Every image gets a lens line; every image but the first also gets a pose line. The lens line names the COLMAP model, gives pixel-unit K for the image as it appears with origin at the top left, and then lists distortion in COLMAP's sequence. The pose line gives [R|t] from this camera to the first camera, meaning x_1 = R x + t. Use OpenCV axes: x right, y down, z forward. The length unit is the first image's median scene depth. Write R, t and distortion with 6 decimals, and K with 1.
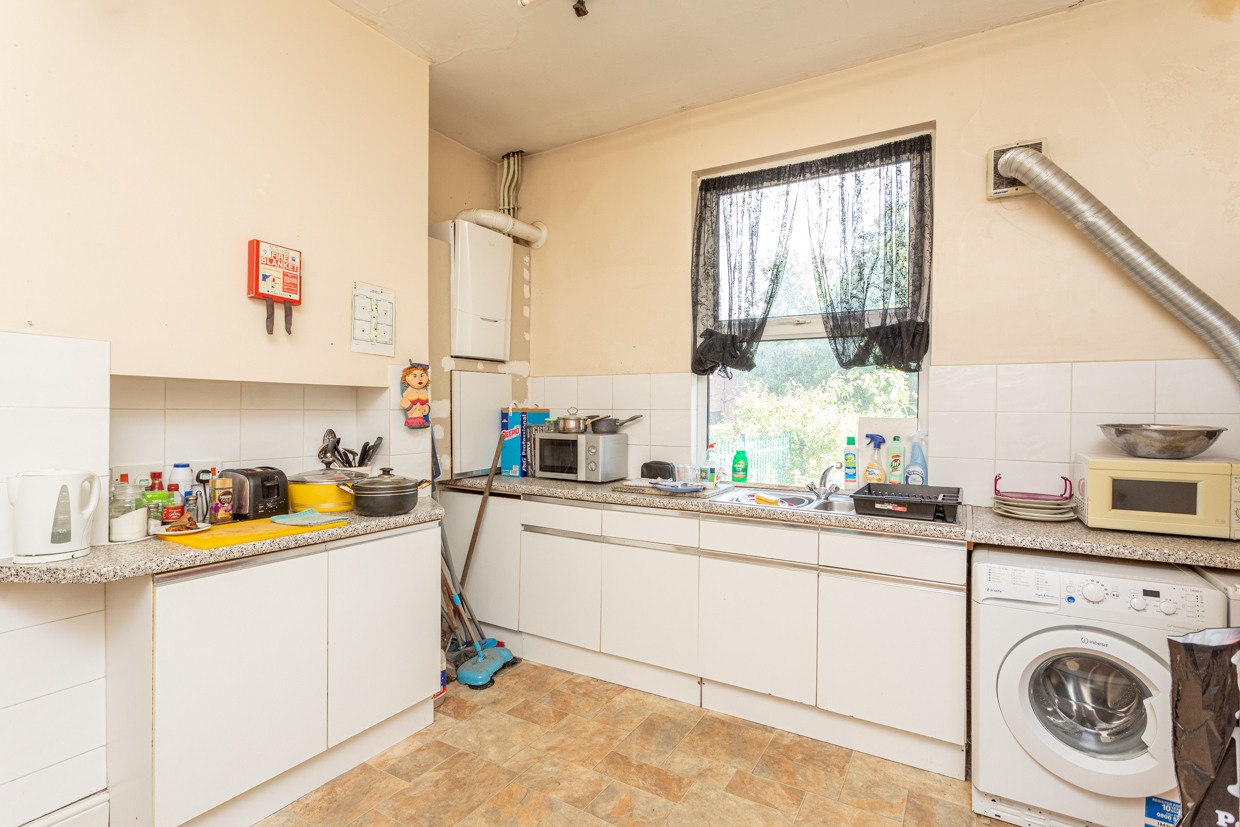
lens RADIAL K [[596.2, 0, 620.0], [0, 596.2, 415.8], [0, 0, 1]] dist [0.002780, 0.001602]
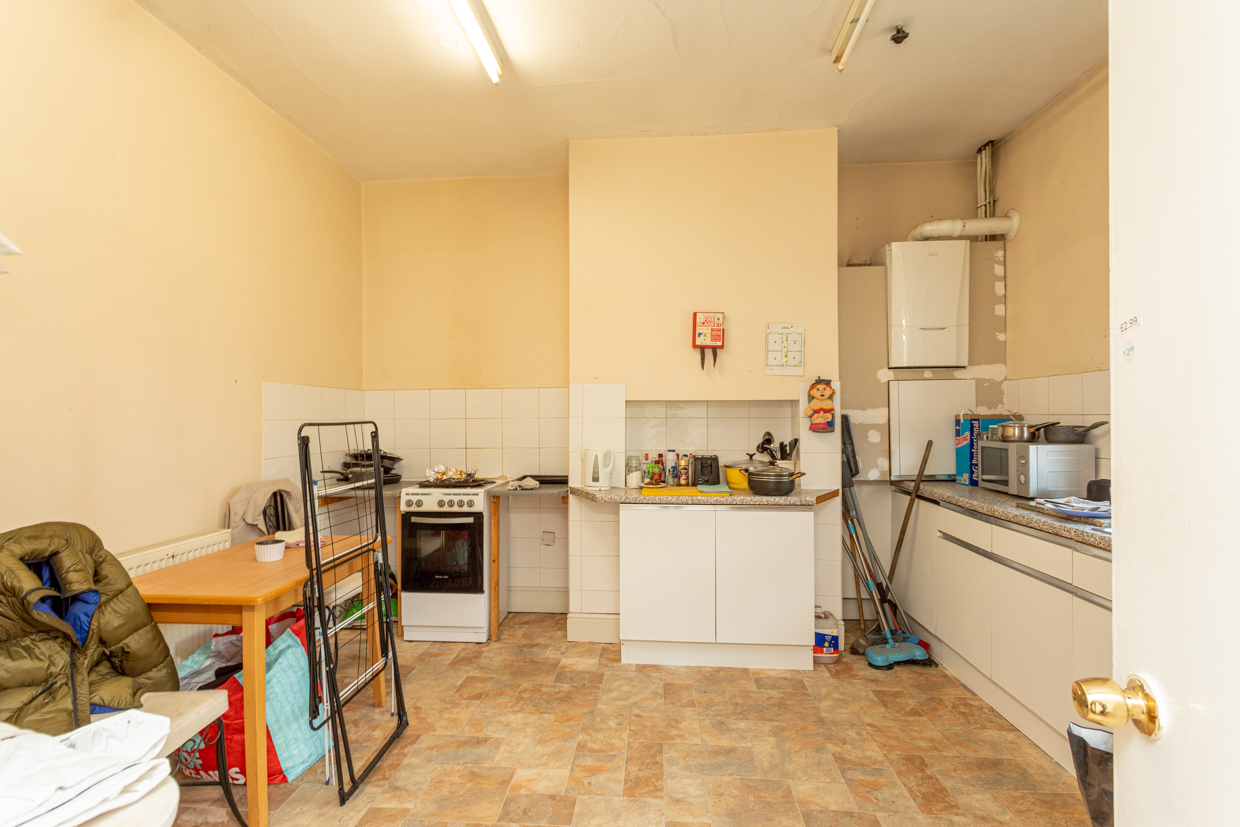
lens RADIAL K [[596.2, 0, 619.4], [0, 596.2, 415.2], [0, 0, 1]] dist [0.002780, 0.001602]
pose [[0.446650, -0.010282, -0.894649, 0.573679], [-0.002390, 0.999917, -0.012685, 0.002809], [0.894705, 0.007804, 0.446589, 0.079115]]
